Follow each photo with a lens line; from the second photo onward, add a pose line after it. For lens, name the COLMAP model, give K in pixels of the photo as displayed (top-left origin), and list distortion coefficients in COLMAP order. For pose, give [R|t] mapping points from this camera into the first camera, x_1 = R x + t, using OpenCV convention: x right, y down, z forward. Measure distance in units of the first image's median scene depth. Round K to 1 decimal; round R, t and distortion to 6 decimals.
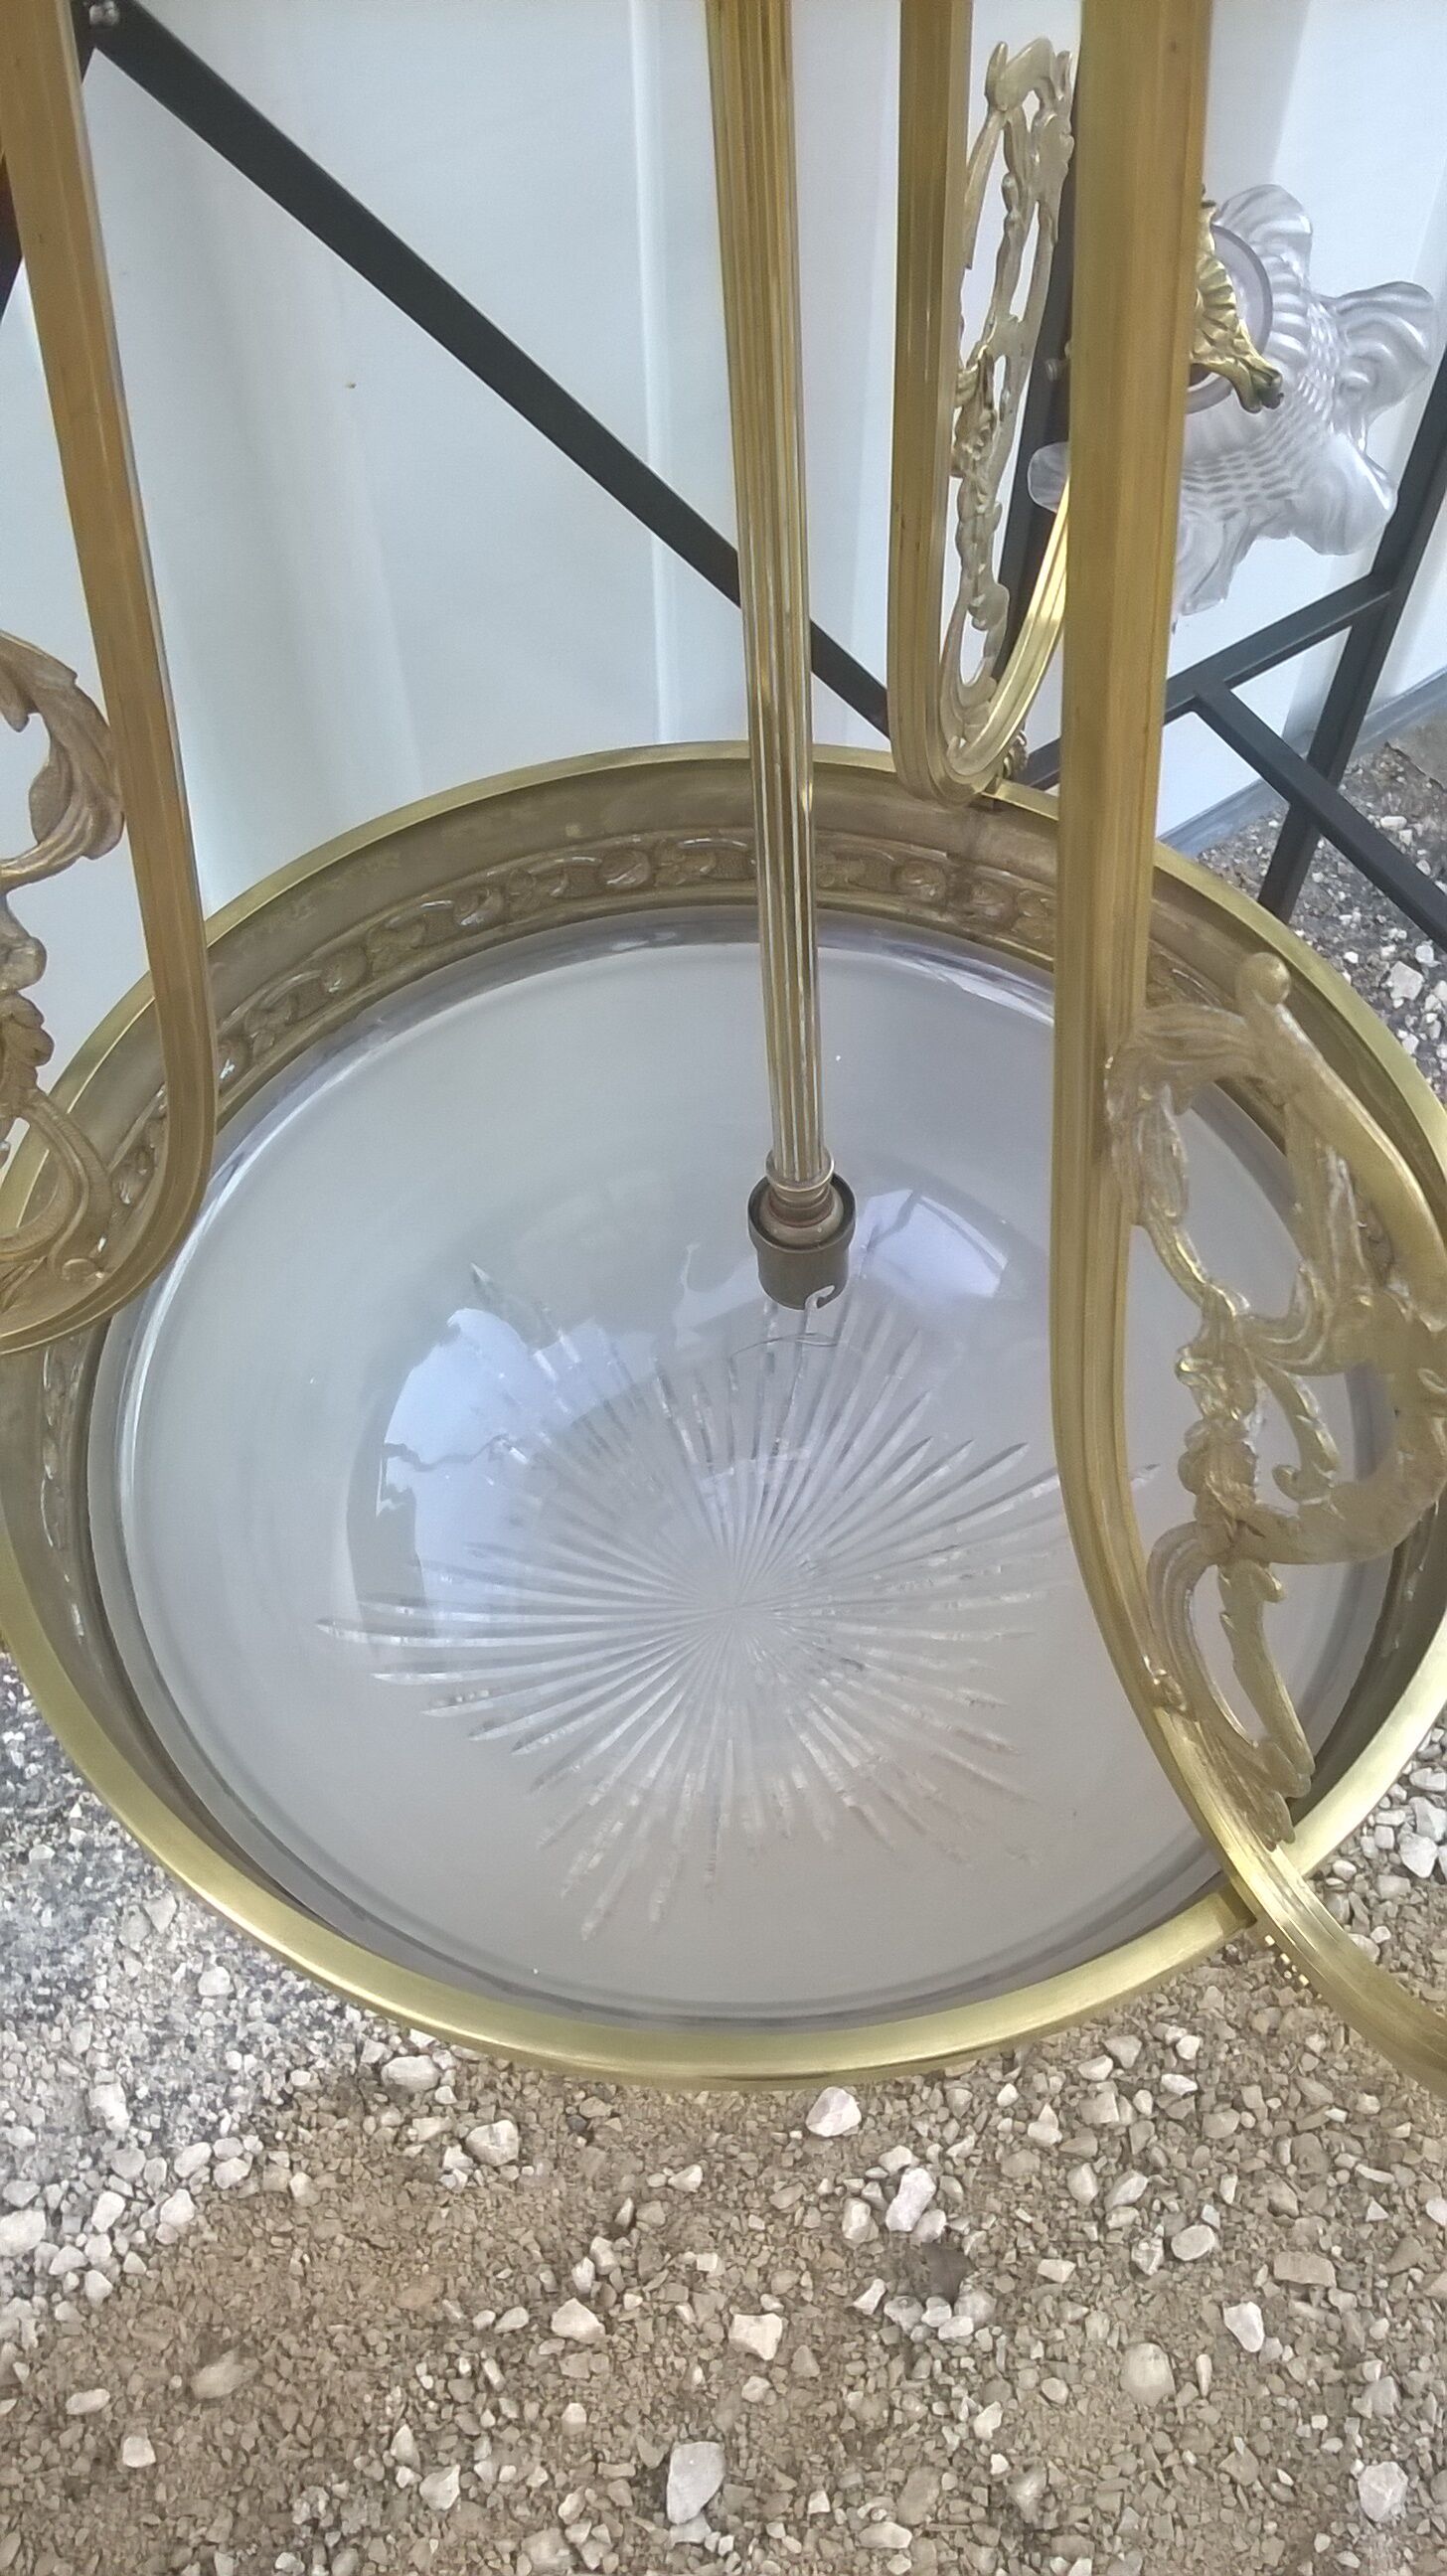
lens RADIAL K [[2289.7, 0, 748.6], [0, 2289.7, 1302.7], [0, 0, 1]] dist [0.027880, -0.144263]
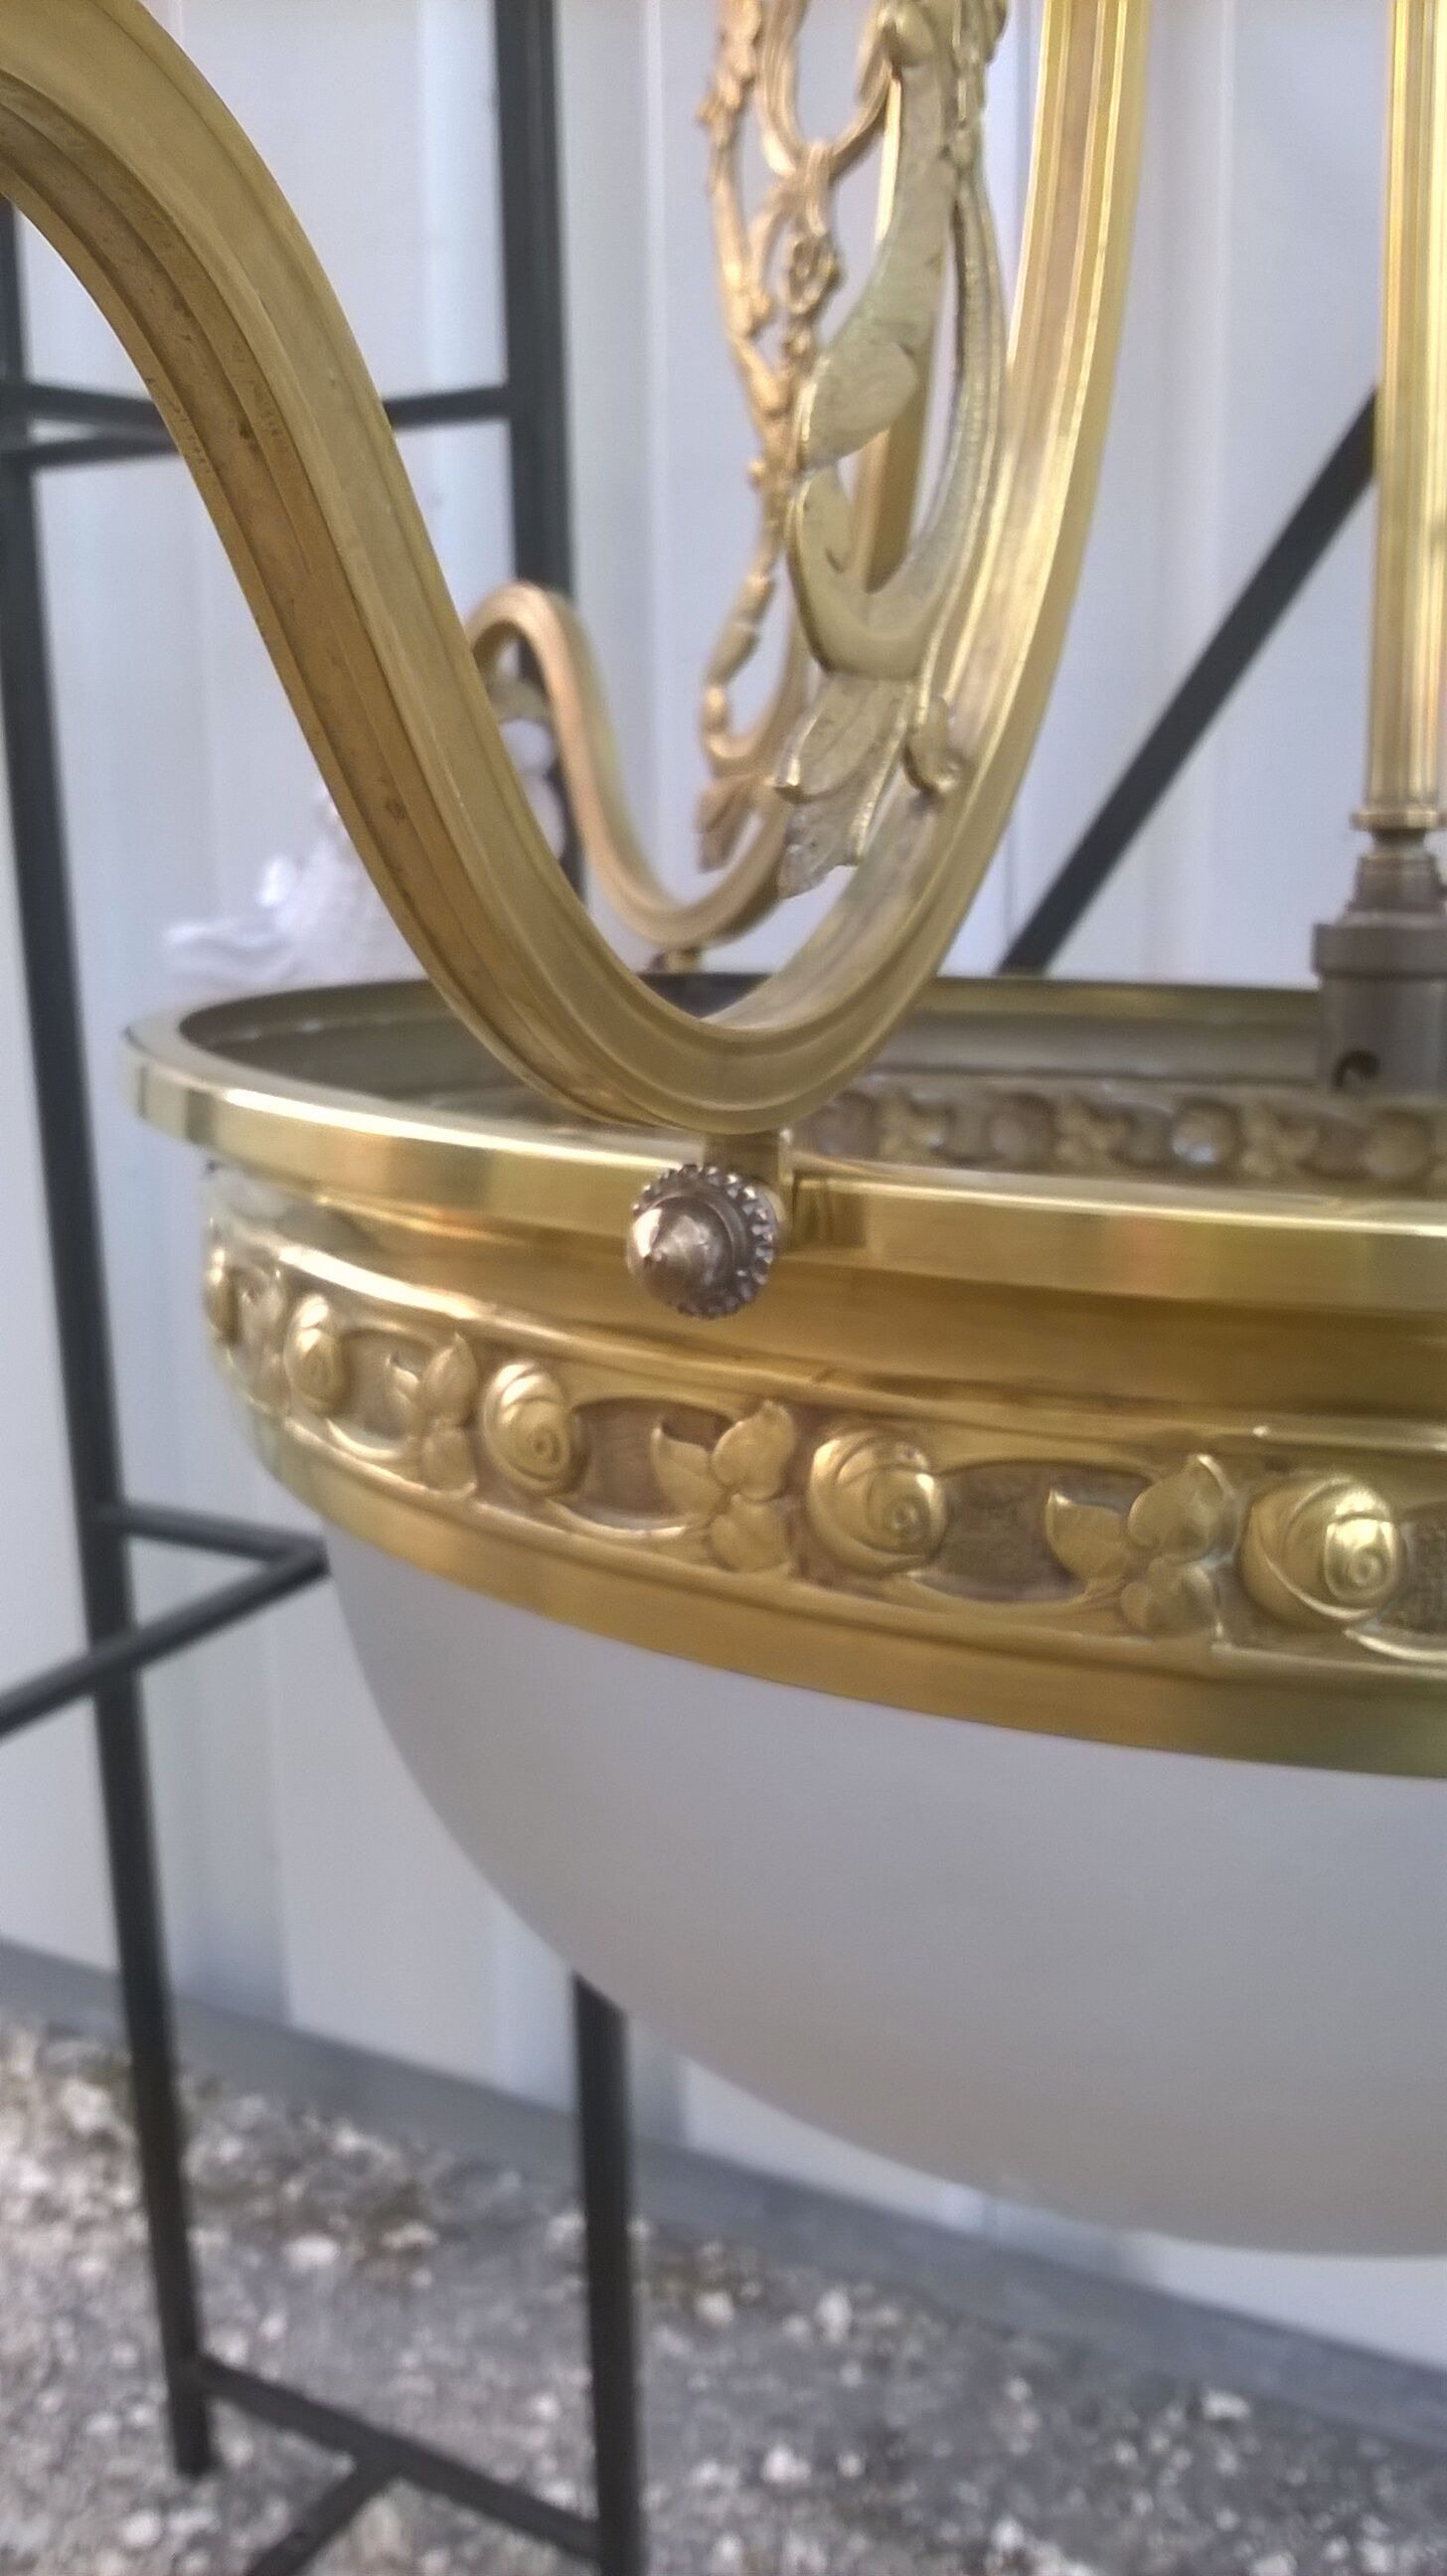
lens RADIAL K [[2289.7, 0, 745.0], [0, 2289.7, 1287.3], [0, 0, 1]] dist [0.027880, -0.144263]
pose [[0.446750, 0.180272, -0.876308, 0.455779], [-0.770312, 0.575660, -0.274289, 0.293678], [0.455009, 0.797569, 0.396042, 0.602838]]
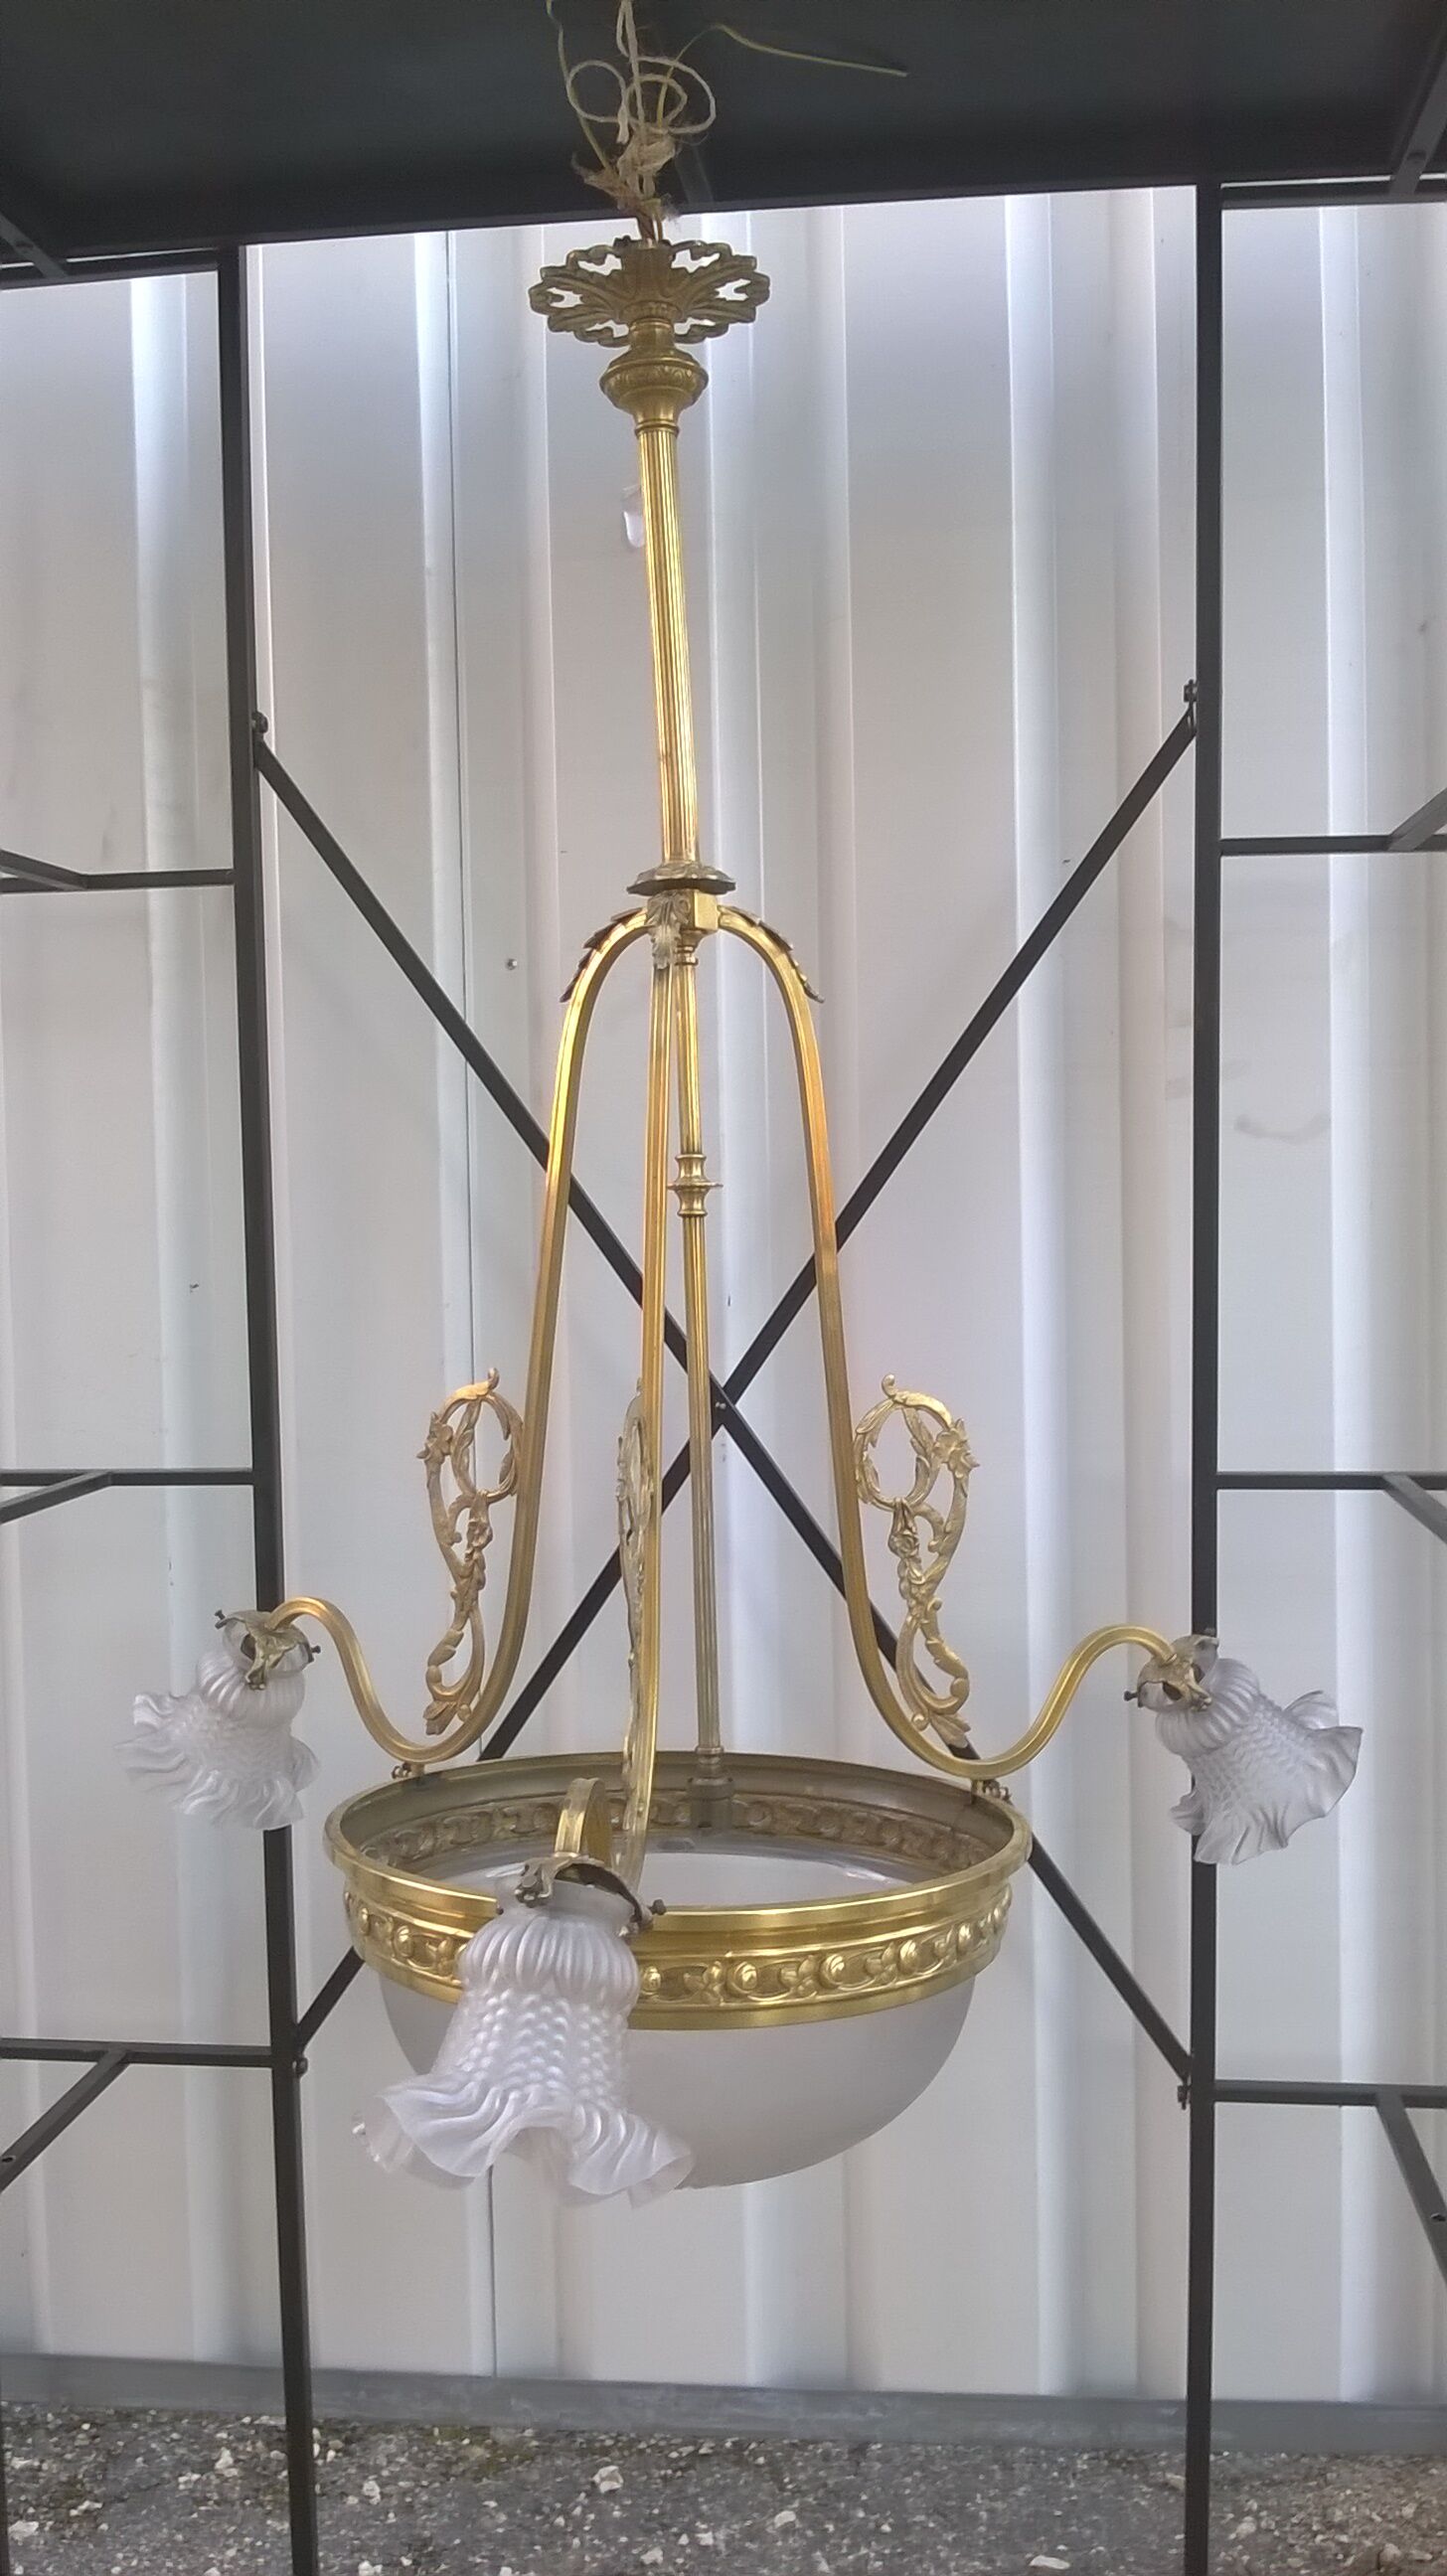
lens RADIAL K [[2289.7, 0, 712.9], [0, 2289.7, 1306.6], [0, 0, 1]] dist [0.027880, -0.144263]
pose [[0.743469, 0.007240, -0.668731, 1.263609], [-0.568141, 0.534346, -0.625851, 0.924657], [0.352803, 0.845235, 0.401383, -0.246623]]
